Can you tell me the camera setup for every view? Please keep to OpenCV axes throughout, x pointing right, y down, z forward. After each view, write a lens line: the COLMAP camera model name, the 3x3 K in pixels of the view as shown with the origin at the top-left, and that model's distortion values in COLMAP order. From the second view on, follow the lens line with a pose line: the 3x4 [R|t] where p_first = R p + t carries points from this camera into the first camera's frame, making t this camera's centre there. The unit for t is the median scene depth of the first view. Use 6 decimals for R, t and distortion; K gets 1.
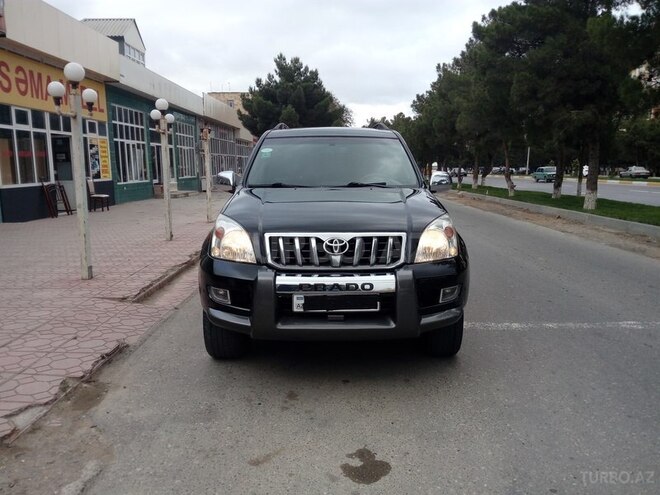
lens RADIAL K [[536.5, 0, 339.1], [0, 536.5, 246.9], [0, 0, 1]] dist [0.053207, -0.099429]
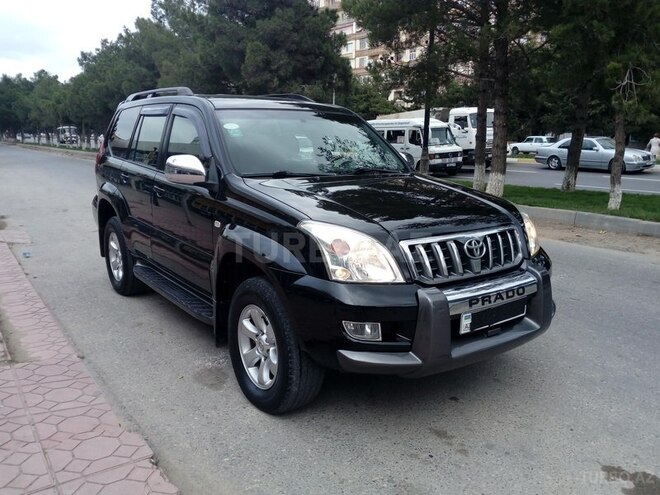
lens RADIAL K [[536.5, 0, 339.1], [0, 536.5, 246.9], [0, 0, 1]] dist [0.053207, -0.099429]
pose [[0.819857, -0.110259, 0.561852, -0.608491], [0.077093, 0.993605, 0.082492, -0.083312], [-0.567354, -0.024317, 0.823115, 0.387946]]
